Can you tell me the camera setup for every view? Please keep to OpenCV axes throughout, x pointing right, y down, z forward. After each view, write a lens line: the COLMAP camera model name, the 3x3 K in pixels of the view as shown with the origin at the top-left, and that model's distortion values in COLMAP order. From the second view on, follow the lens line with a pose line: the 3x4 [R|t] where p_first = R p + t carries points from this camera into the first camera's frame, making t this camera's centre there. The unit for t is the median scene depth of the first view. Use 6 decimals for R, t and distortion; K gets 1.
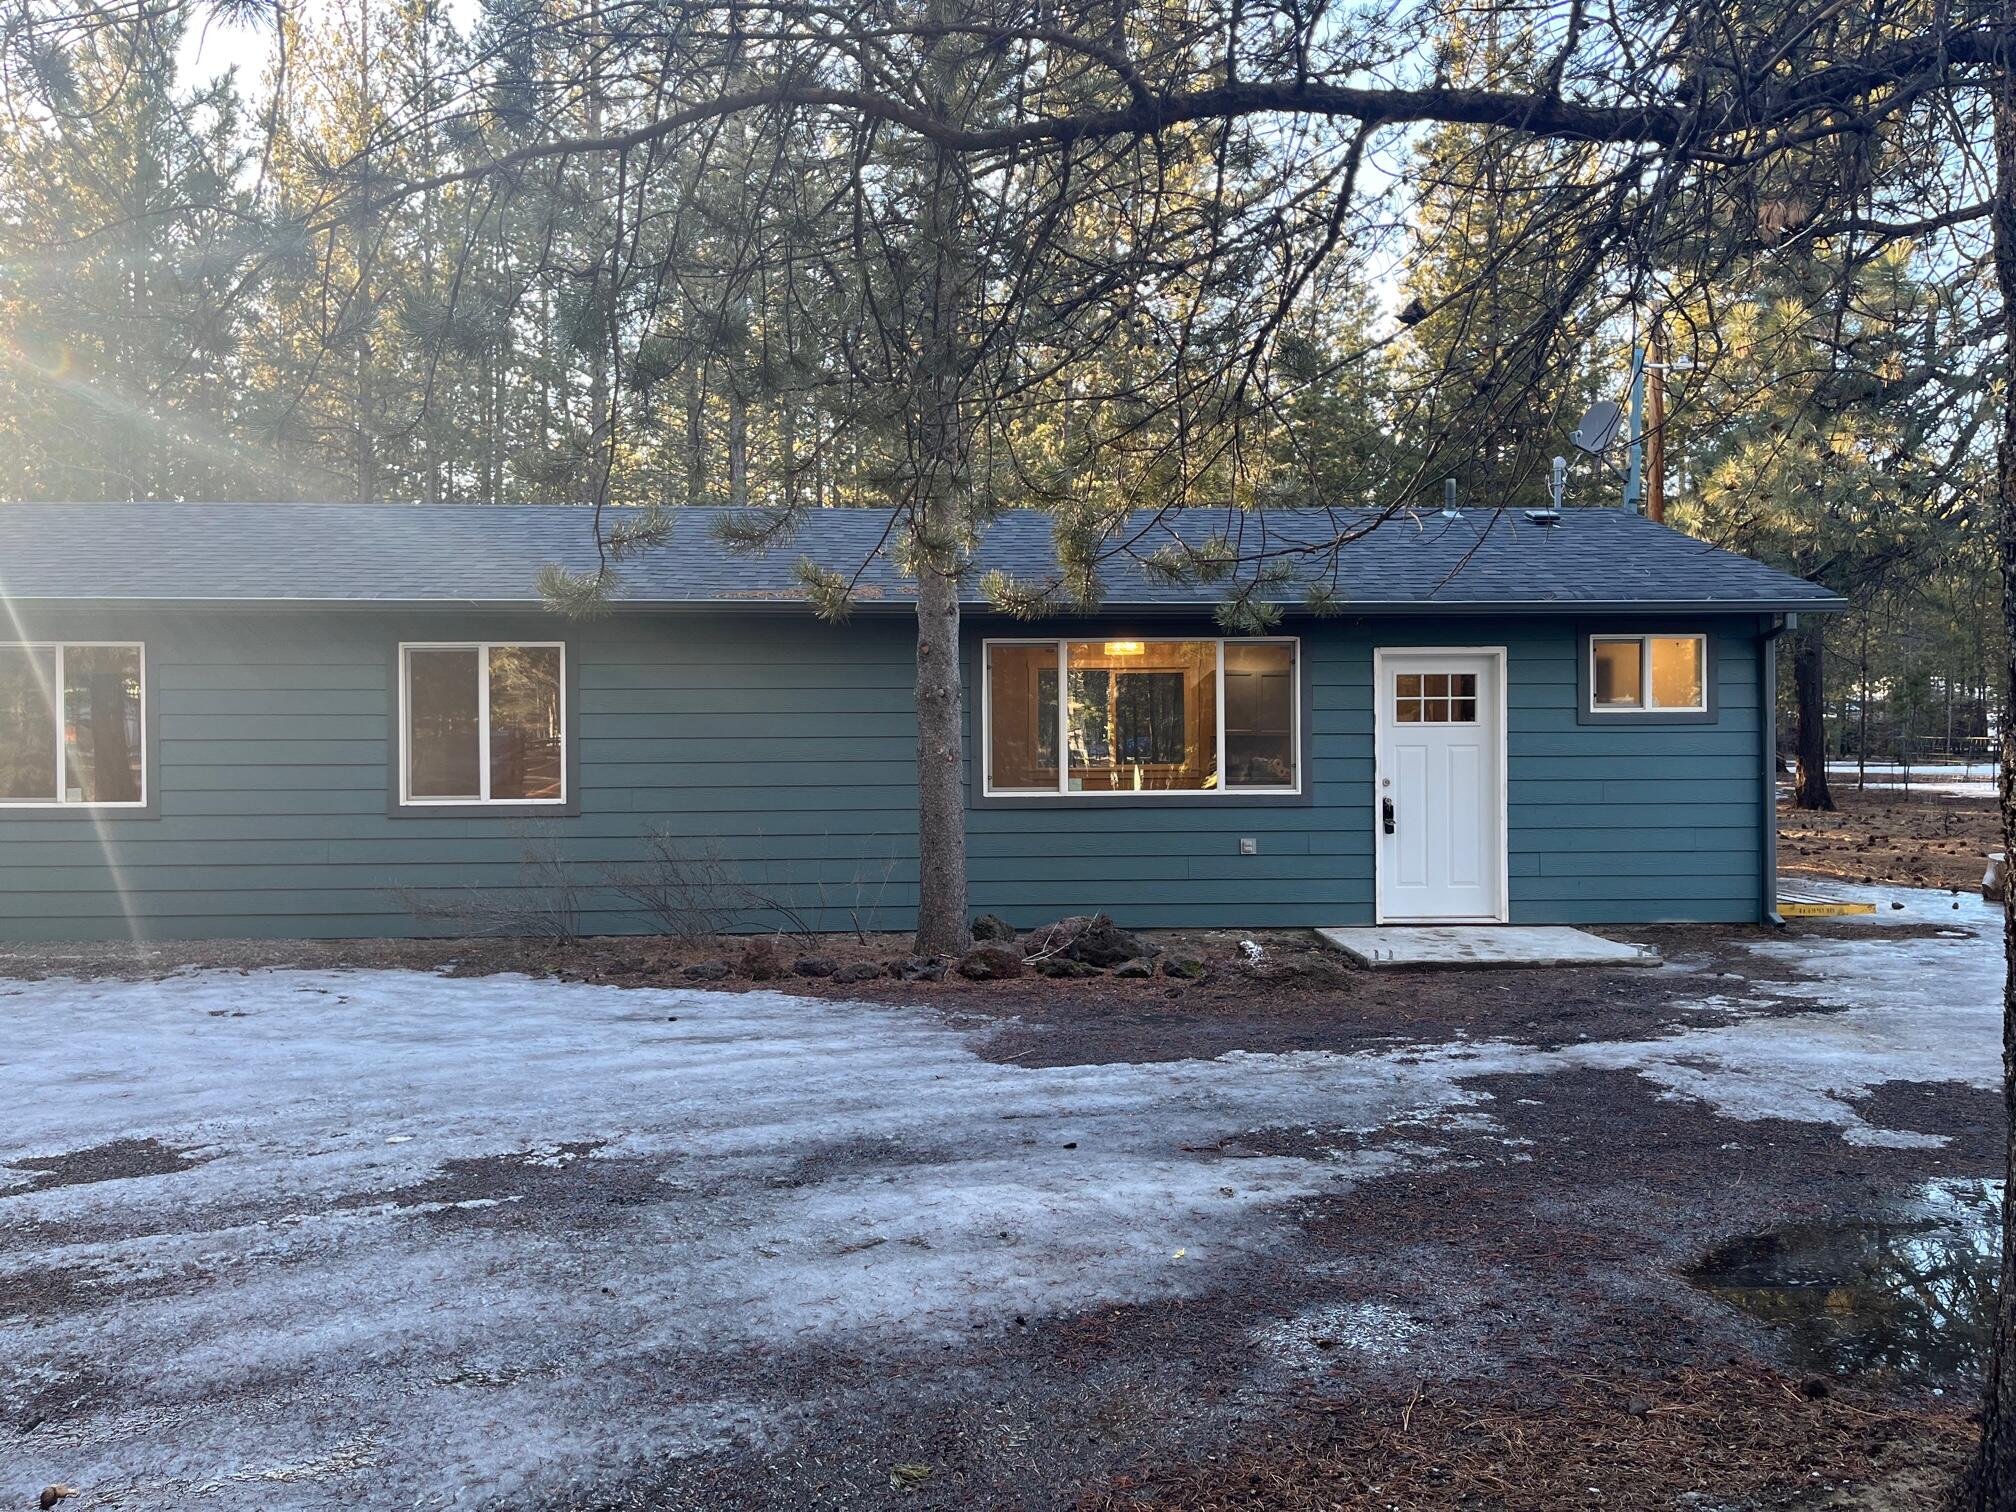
lens RADIAL K [[1520.7, 0, 1006.6], [0, 1520.7, 752.3], [0, 0, 1]] dist [0.064199, -0.082624]
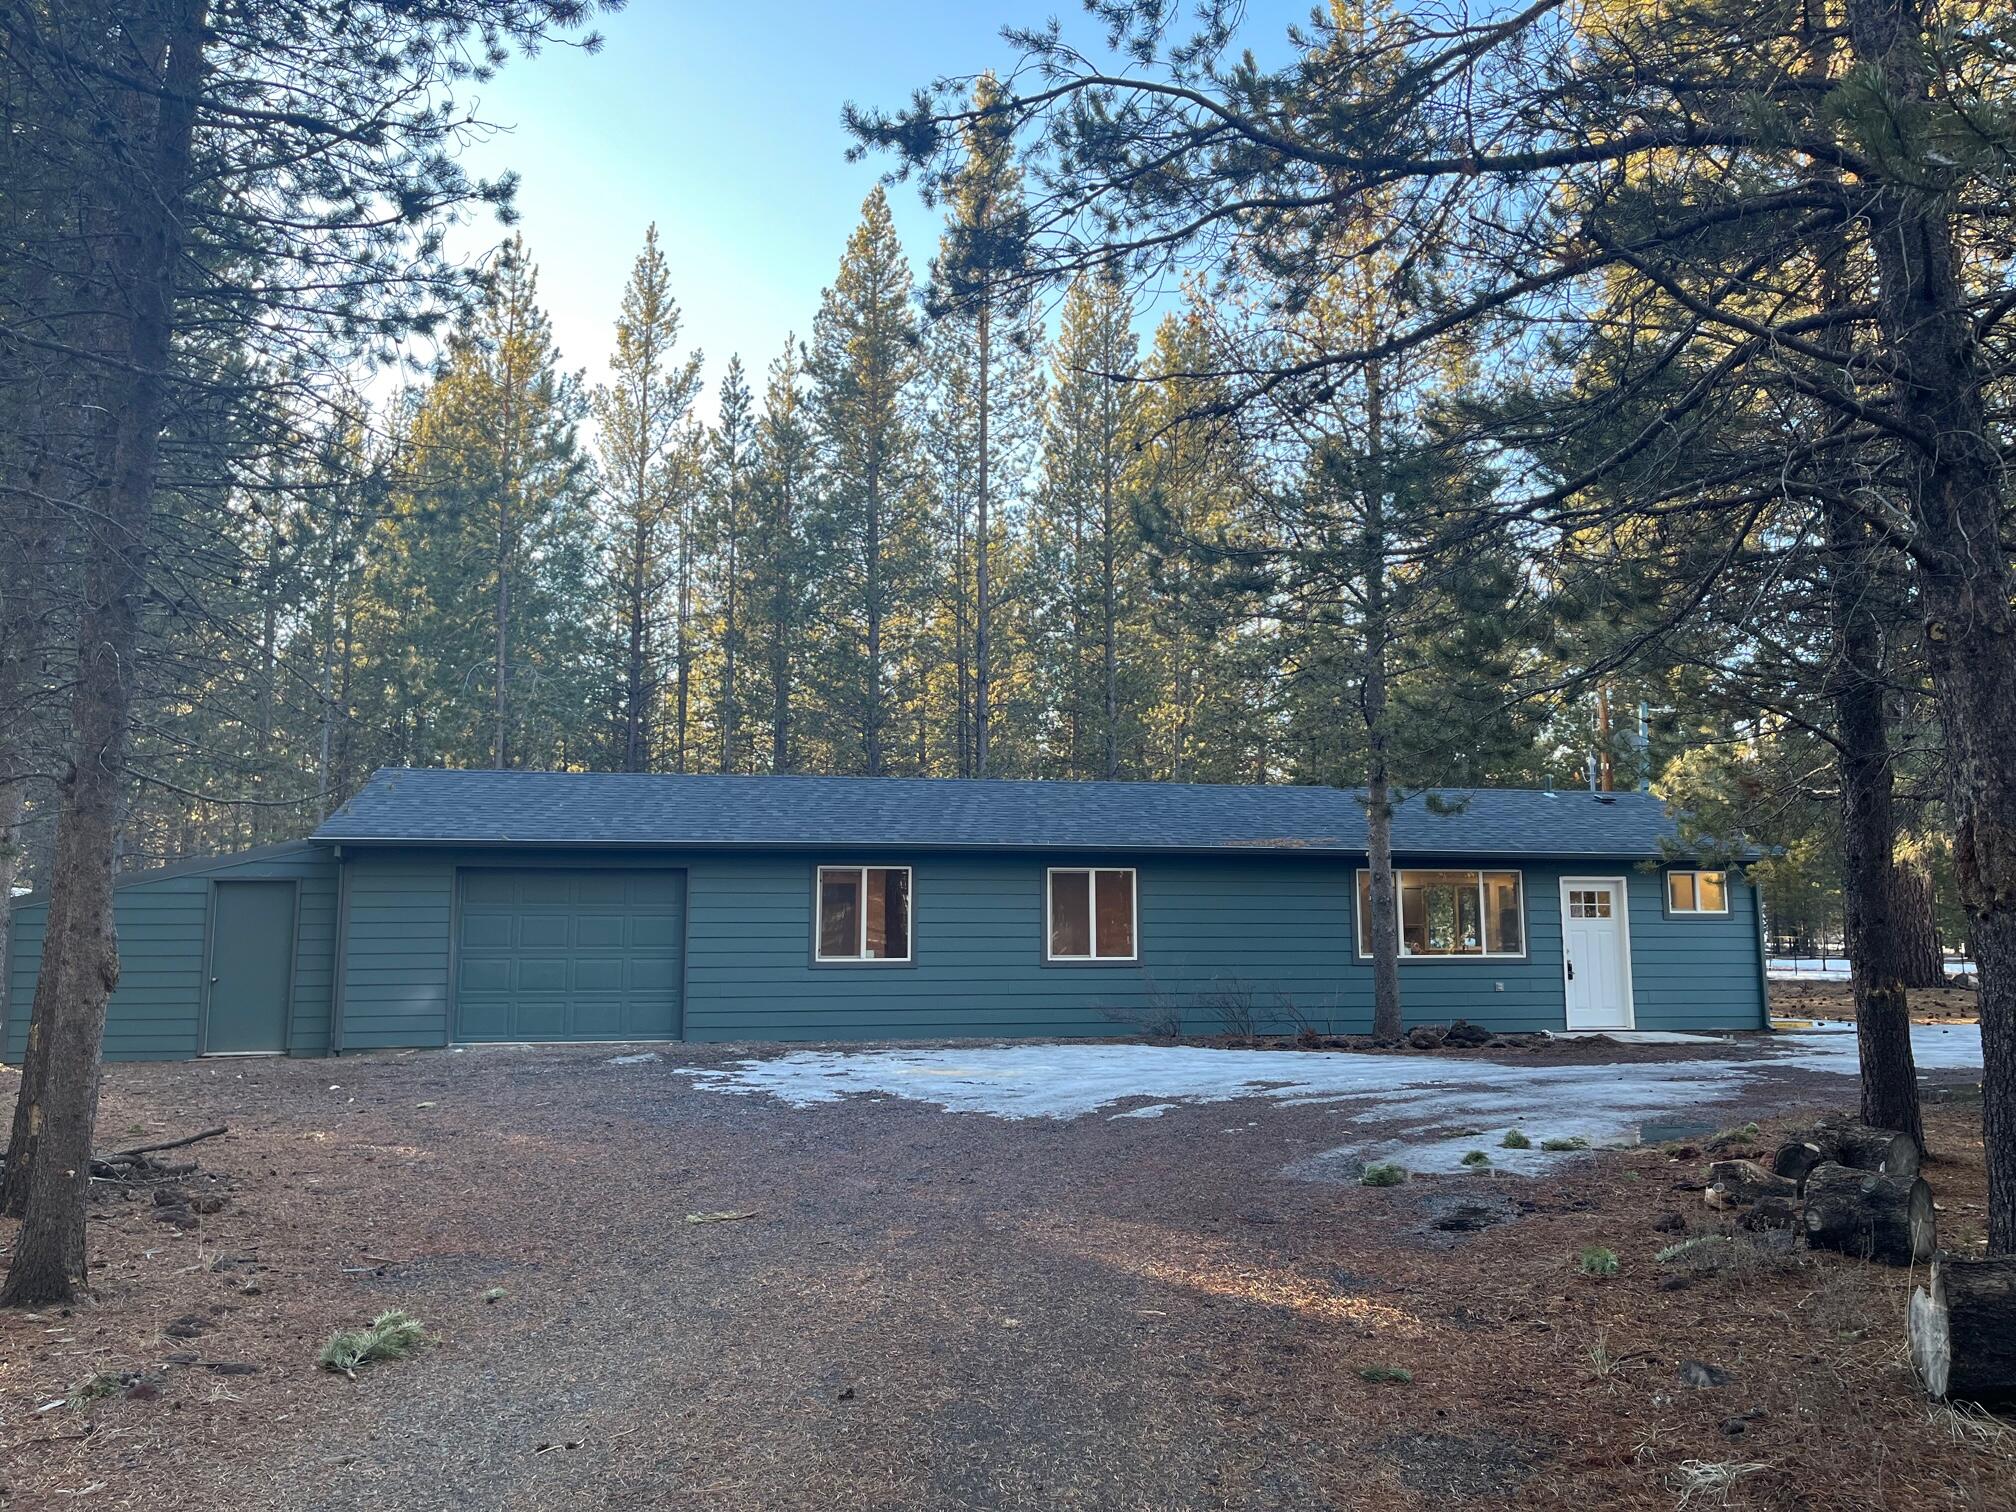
lens RADIAL K [[1520.7, 0, 1007.6], [0, 1520.7, 754.0], [0, 0, 1]] dist [0.064199, -0.082624]
pose [[0.989825, 0.020865, 0.140749, -0.671902], [-0.002762, 0.991821, -0.127608, 0.021816], [-0.142261, 0.125920, 0.981787, -0.722282]]
